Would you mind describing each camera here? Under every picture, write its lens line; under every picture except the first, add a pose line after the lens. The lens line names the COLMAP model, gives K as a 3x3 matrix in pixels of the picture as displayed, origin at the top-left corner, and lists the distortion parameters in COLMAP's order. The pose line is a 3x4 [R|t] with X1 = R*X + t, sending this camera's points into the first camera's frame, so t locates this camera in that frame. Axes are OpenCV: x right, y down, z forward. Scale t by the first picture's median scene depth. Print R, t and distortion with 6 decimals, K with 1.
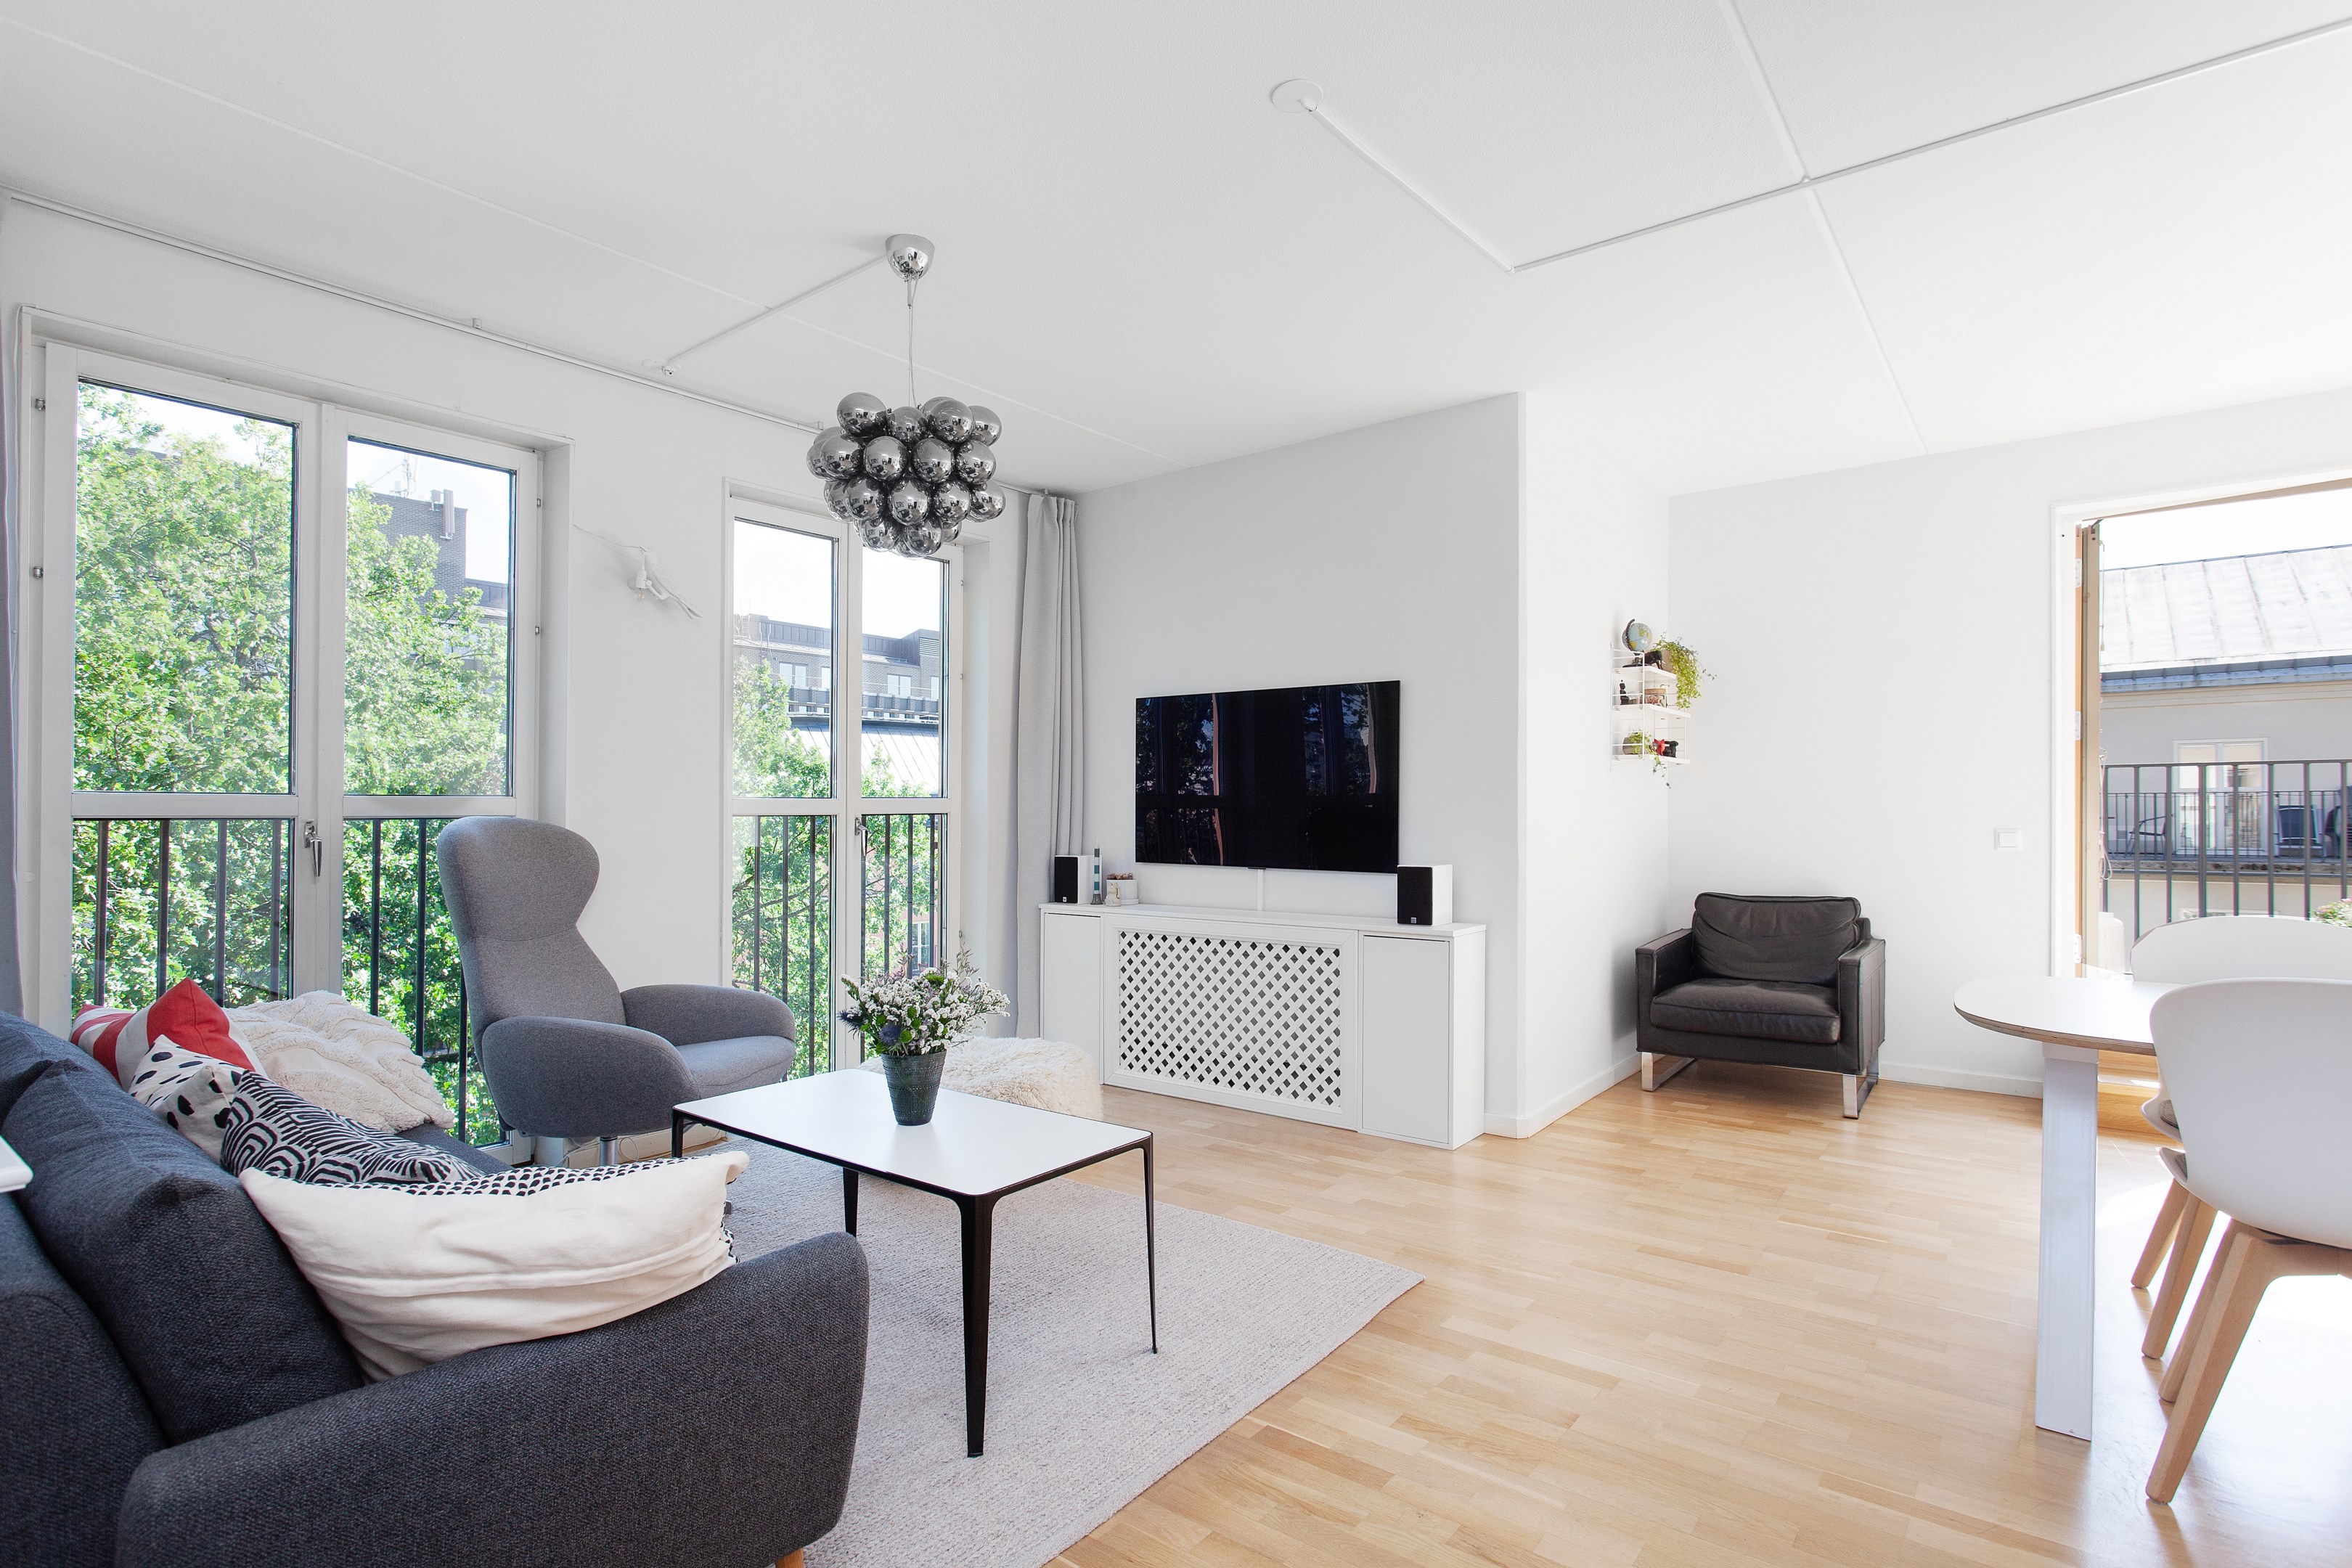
lens RADIAL K [[1117.7, 0, 1179.1], [0, 1117.7, 806.5], [0, 0, 1]] dist [0.000938, -0.000359]
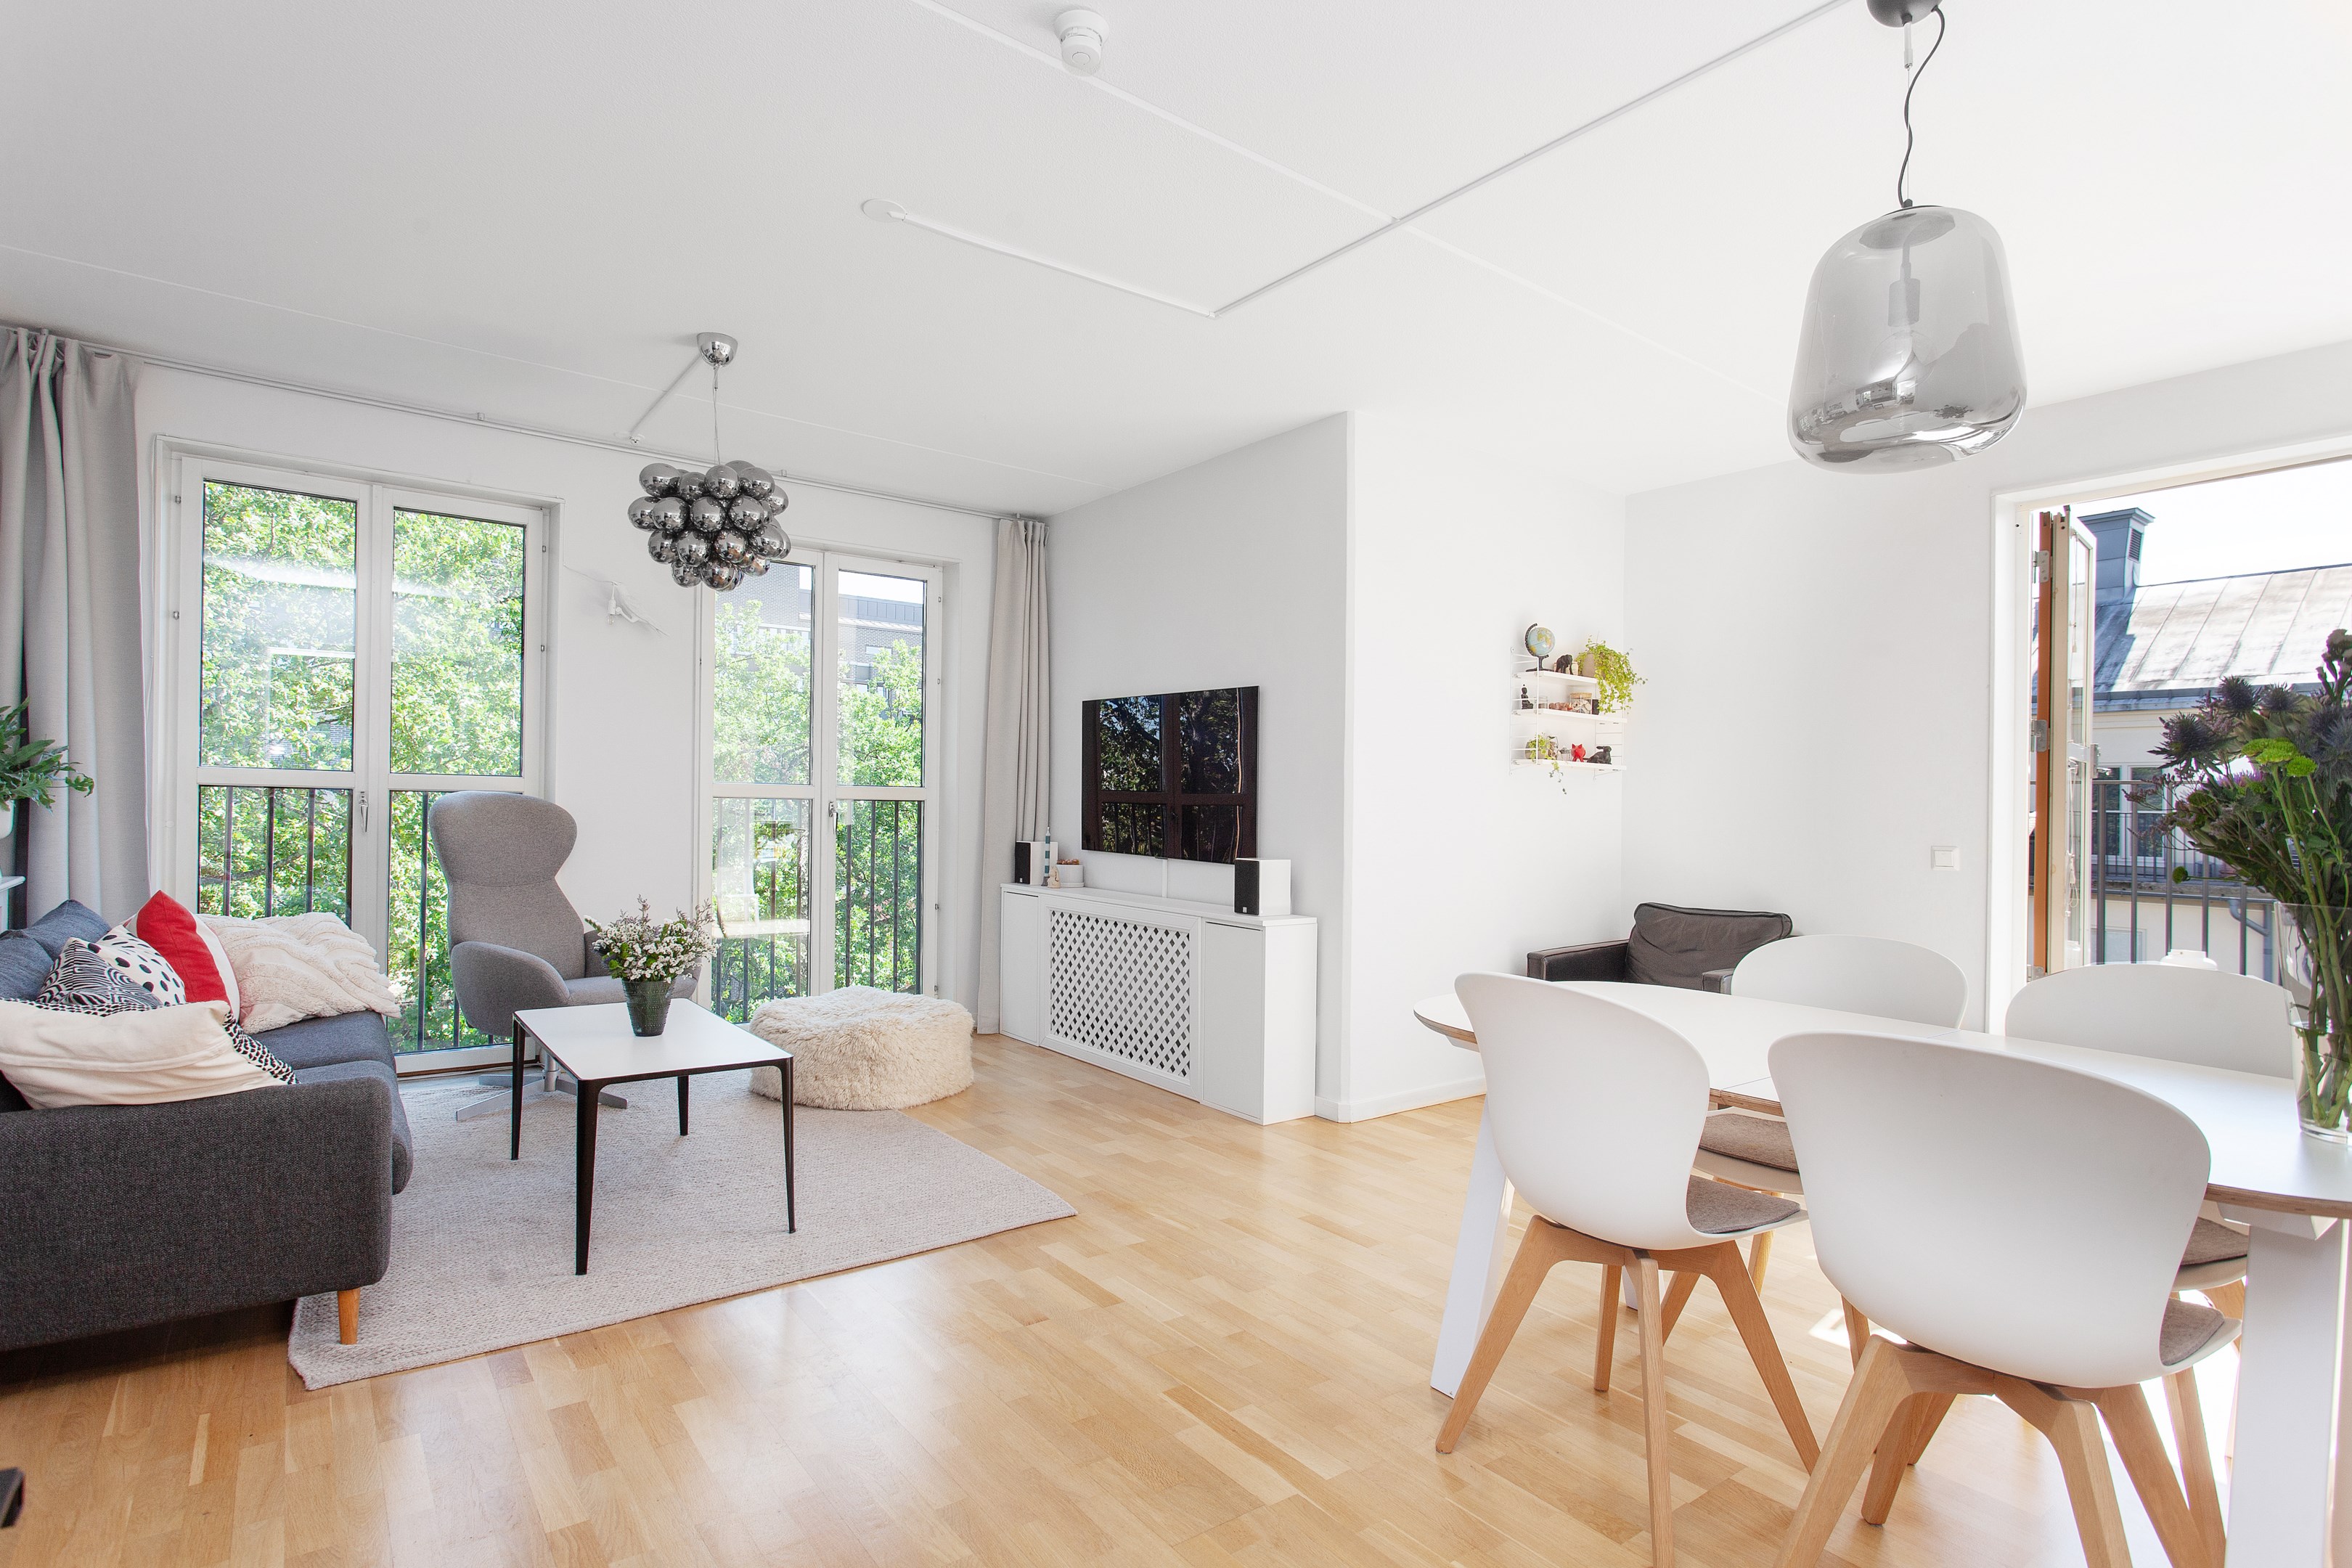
lens RADIAL K [[1117.7, 0, 1179.1], [0, 1117.7, 806.5], [0, 0, 1]] dist [0.000938, -0.000359]
pose [[0.967411, 0.026897, -0.251779, 0.471196], [-0.026237, 0.999638, 0.005981, -0.002287], [0.251848, 0.000820, 0.967766, -0.062880]]
